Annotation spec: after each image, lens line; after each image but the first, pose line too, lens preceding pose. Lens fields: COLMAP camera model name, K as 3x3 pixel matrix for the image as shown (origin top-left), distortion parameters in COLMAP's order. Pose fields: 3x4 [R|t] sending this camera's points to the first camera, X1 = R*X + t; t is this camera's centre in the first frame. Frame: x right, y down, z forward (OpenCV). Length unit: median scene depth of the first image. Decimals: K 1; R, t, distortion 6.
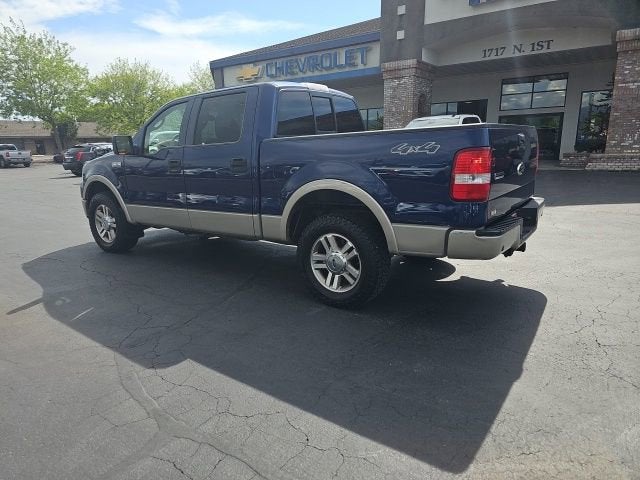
lens RADIAL K [[421.3, 0, 310.0], [0, 421.3, 243.6], [0, 0, 1]] dist [0.053321, -0.044859]
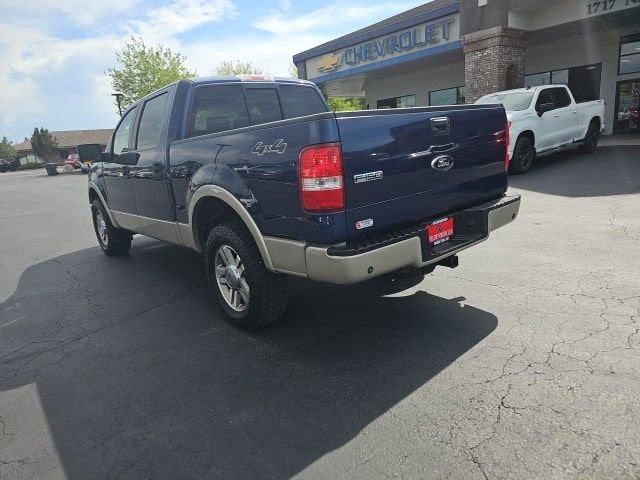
lens RADIAL K [[421.3, 0, 312.0], [0, 421.3, 241.4], [0, 0, 1]] dist [0.053321, -0.044859]
pose [[0.968173, -0.003869, -0.250252, 0.110242], [0.009113, 0.999762, 0.019802, -0.011656], [0.250116, -0.021452, 0.967978, 0.045451]]
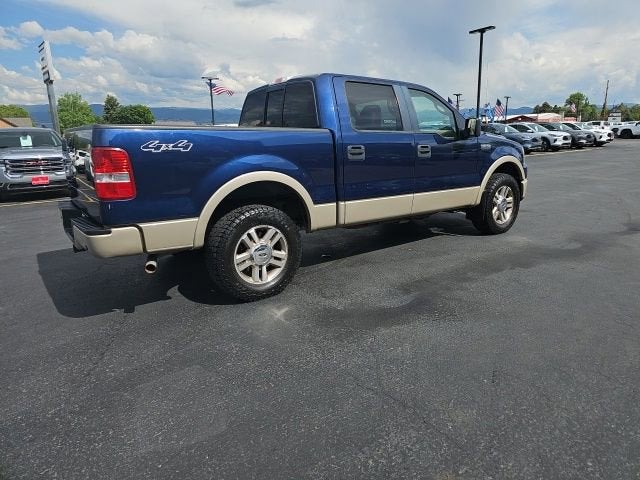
lens RADIAL K [[421.3, 0, 327.9], [0, 421.3, 229.3], [0, 0, 1]] dist [0.052818, -0.042863]
pose [[-0.289064, 0.238063, -0.927237, 0.312092], [-0.191771, 0.934553, 0.299725, -0.112124], [0.937905, 0.264457, -0.224492, 0.441867]]
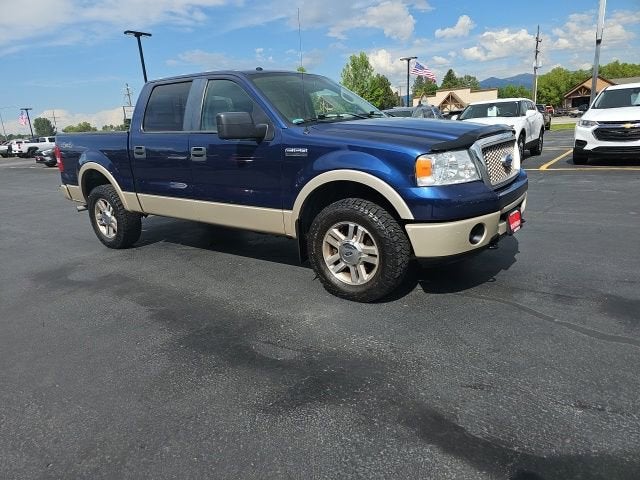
lens RADIAL K [[425.8, 0, 317.2], [0, 425.8, 239.9], [0, 0, 1]] dist [0.050301, -0.040104]
pose [[-0.996019, 0.085273, 0.025987, -0.095993], [0.087343, 0.875192, 0.475826, -0.162934], [0.017832, 0.476202, -0.879155, 0.697208]]
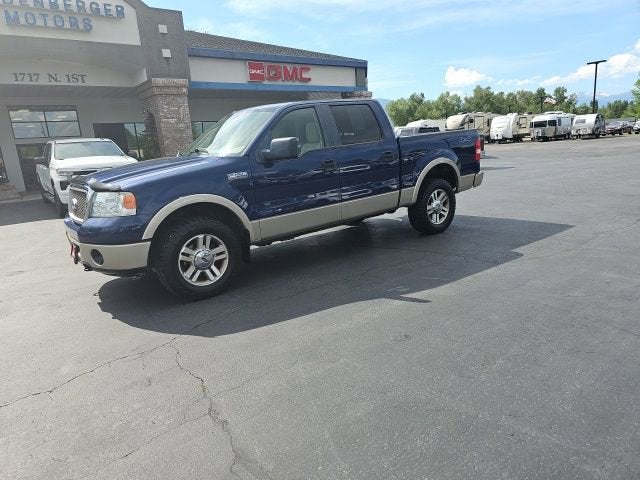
lens RADIAL K [[421.9, 0, 316.6], [0, 421.9, 240.7], [0, 0, 1]] dist [0.050231, -0.039275]
pose [[0.283722, -0.206171, 0.936480, -0.434474], [0.286018, 0.950353, 0.122571, -0.044405], [-0.915257, 0.233074, 0.328604, 0.226674]]
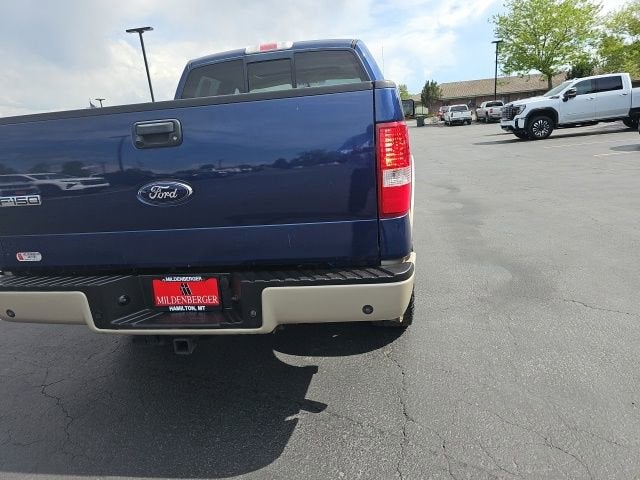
lens RADIAL K [[421.3, 0, 309.1], [0, 421.3, 239.9], [0, 0, 1]] dist [0.053321, -0.044859]
pose [[0.453752, 0.223646, -0.862607, 0.242242], [-0.134801, 0.974082, 0.181639, -0.055996], [0.880873, 0.033861, 0.472140, 0.221276]]
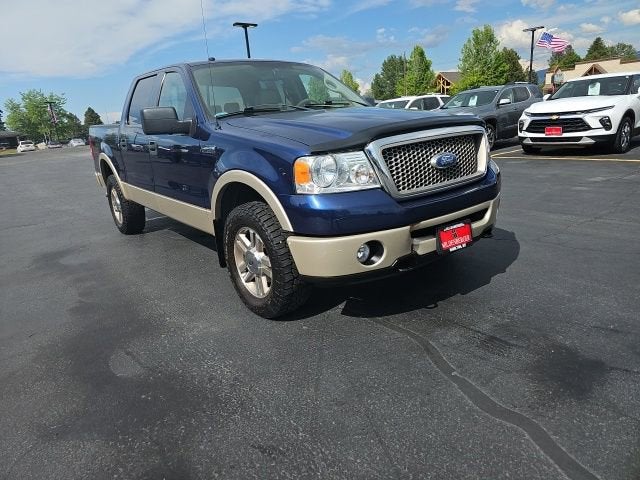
lens RADIAL K [[425.8, 0, 310.5], [0, 425.8, 230.5], [0, 0, 1]] dist [0.050301, -0.040104]
pose [[-0.954600, 0.027247, 0.296641, -0.195371], [0.166773, 0.874003, 0.456406, -0.149264], [-0.246829, 0.485157, -0.838867, 0.658552]]
